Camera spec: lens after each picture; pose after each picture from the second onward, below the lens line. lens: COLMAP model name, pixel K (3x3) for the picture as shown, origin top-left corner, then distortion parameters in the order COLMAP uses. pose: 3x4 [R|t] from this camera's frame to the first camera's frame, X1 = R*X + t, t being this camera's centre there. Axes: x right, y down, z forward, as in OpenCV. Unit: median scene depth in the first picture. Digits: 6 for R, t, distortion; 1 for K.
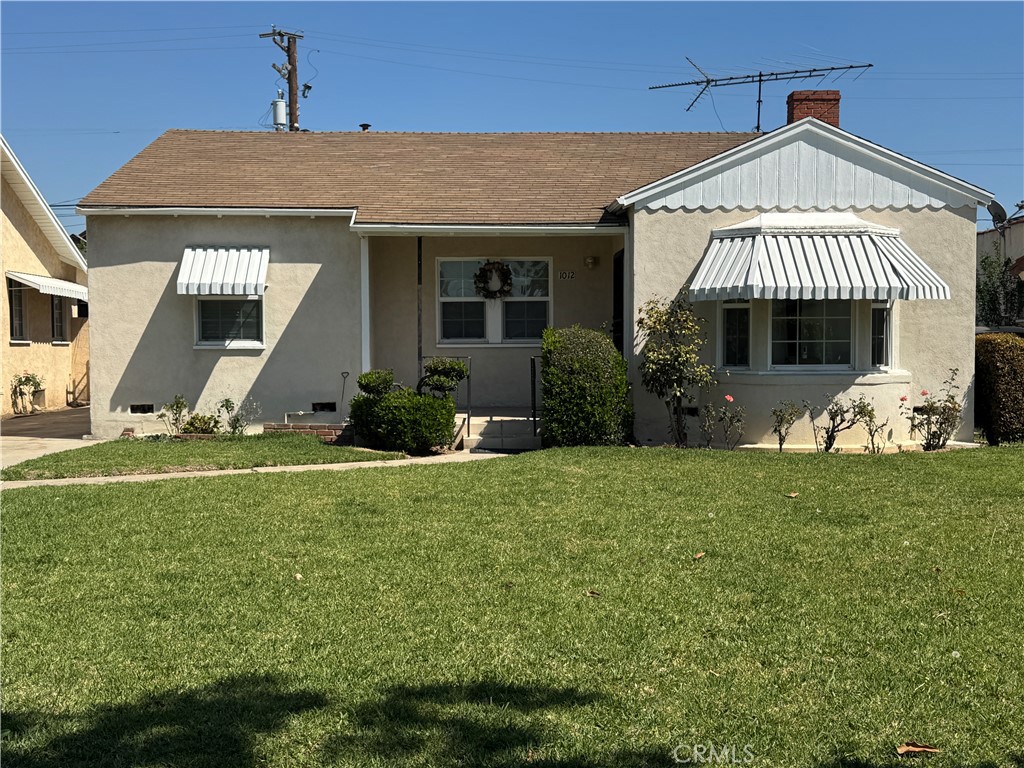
lens RADIAL K [[1214.7, 0, 512.5], [0, 1214.7, 384.2], [0, 0, 1]] dist [0.129159, 0.000000]
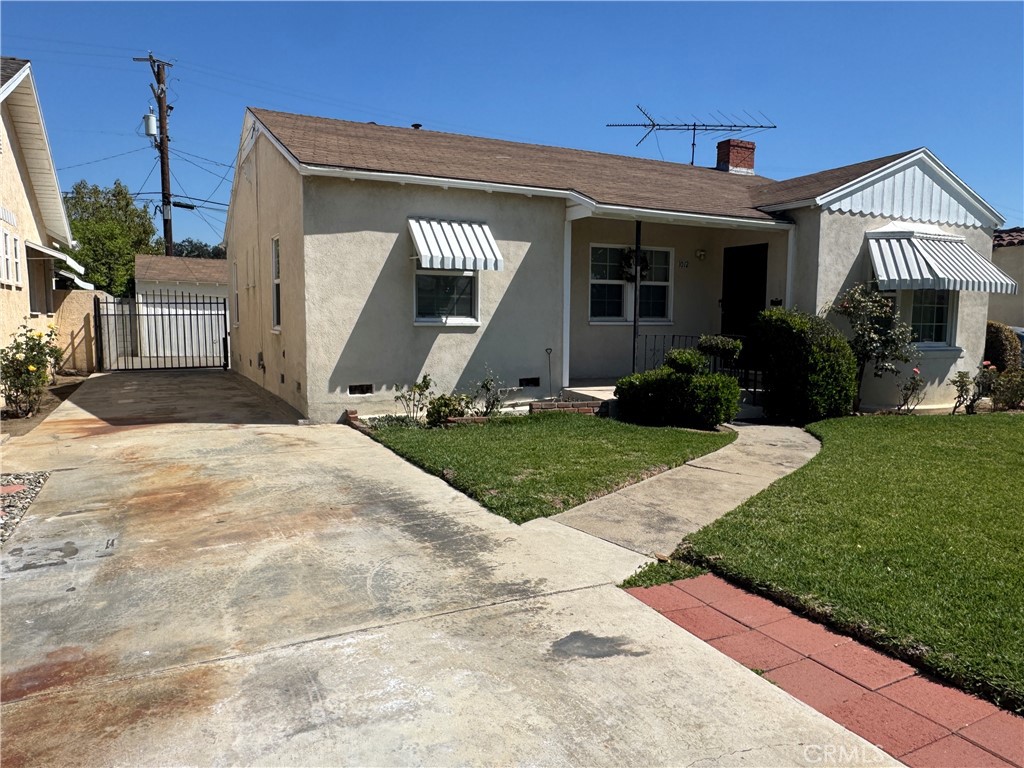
lens RADIAL K [[720.4, 0, 511.7], [0, 720.4, 385.6], [0, 0, 1]] dist [-0.008069, 0.004184]
pose [[0.904935, -0.029010, 0.424560, -0.431330], [0.002004, 0.997953, 0.063918, -0.017730], [-0.425545, -0.056991, 0.903141, 0.454072]]
